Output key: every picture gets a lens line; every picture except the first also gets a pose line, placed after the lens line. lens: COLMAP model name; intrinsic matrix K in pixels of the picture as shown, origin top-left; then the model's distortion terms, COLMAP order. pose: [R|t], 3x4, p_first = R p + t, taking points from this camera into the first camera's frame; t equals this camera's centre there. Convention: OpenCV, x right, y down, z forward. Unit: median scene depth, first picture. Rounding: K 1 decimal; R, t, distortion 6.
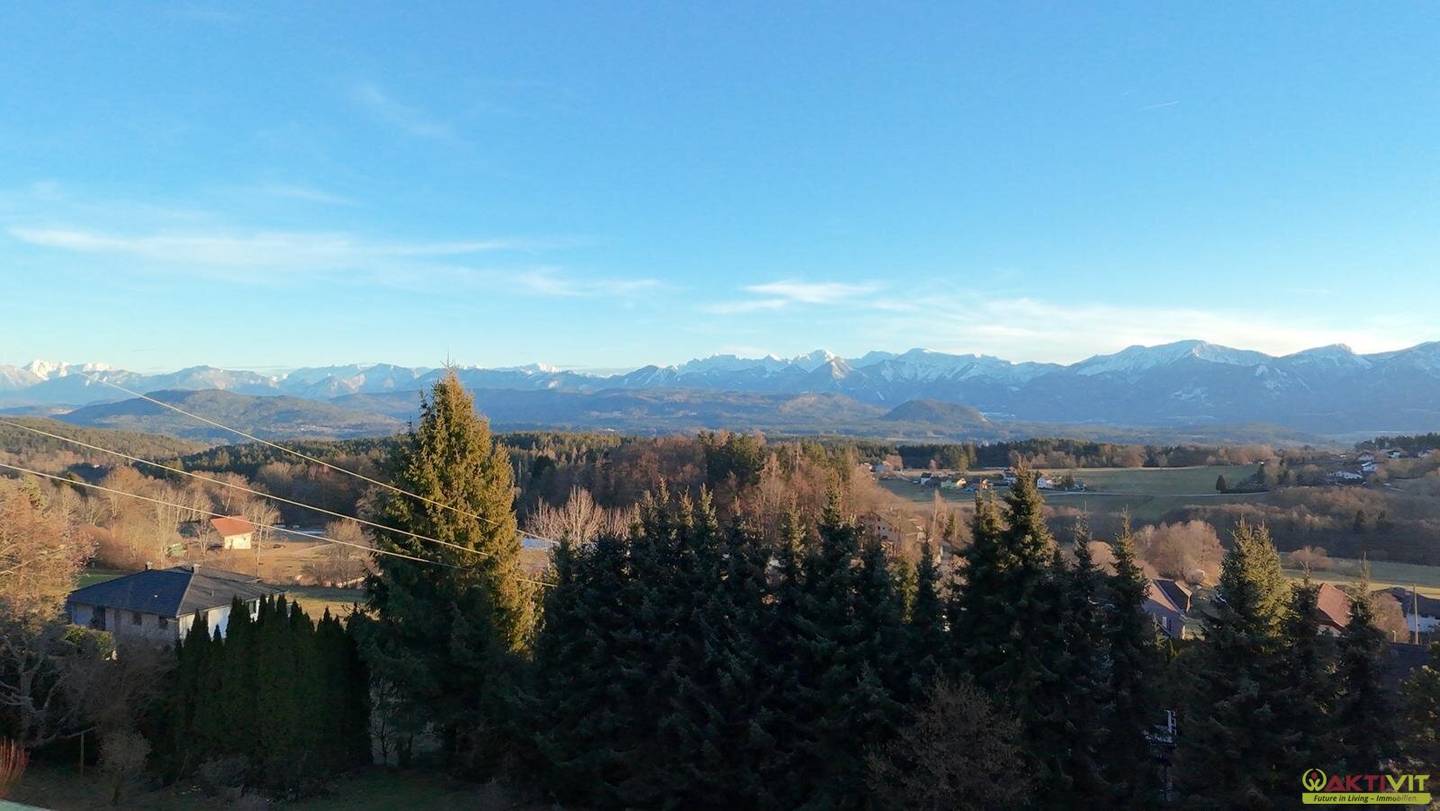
lens RADIAL K [[915.6, 0, 720.0], [0, 915.6, 405.5], [0, 0, 1]] dist [-0.004654, -0.005458]
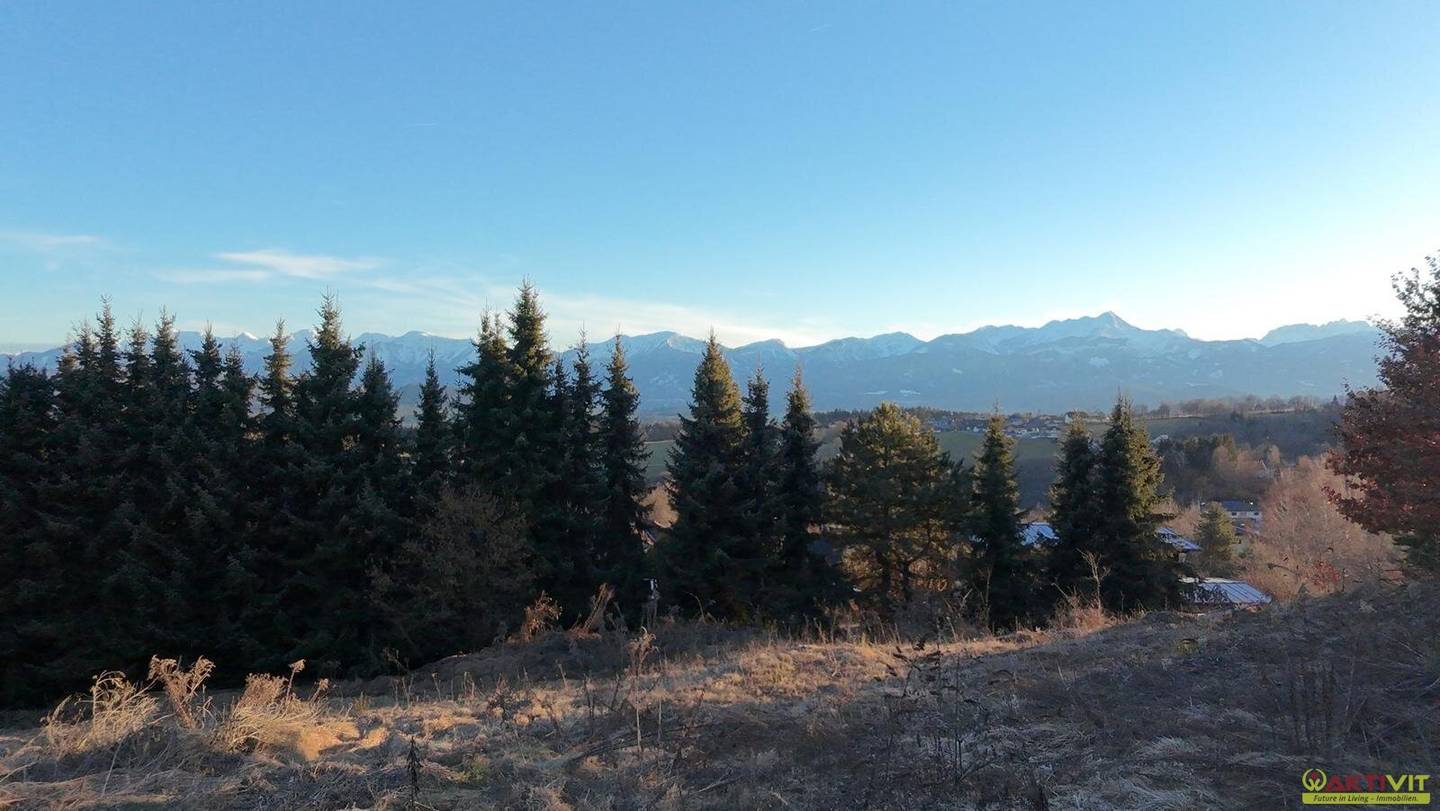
lens RADIAL K [[908.5, 0, 720.0], [0, 908.5, 405.5], [0, 0, 1]] dist [0.003314, -0.001271]
pose [[0.860358, -0.006344, 0.509650, -0.005320], [-0.001520, 0.999886, 0.015012, 0.178007], [-0.509687, -0.013690, 0.860251, 0.003614]]
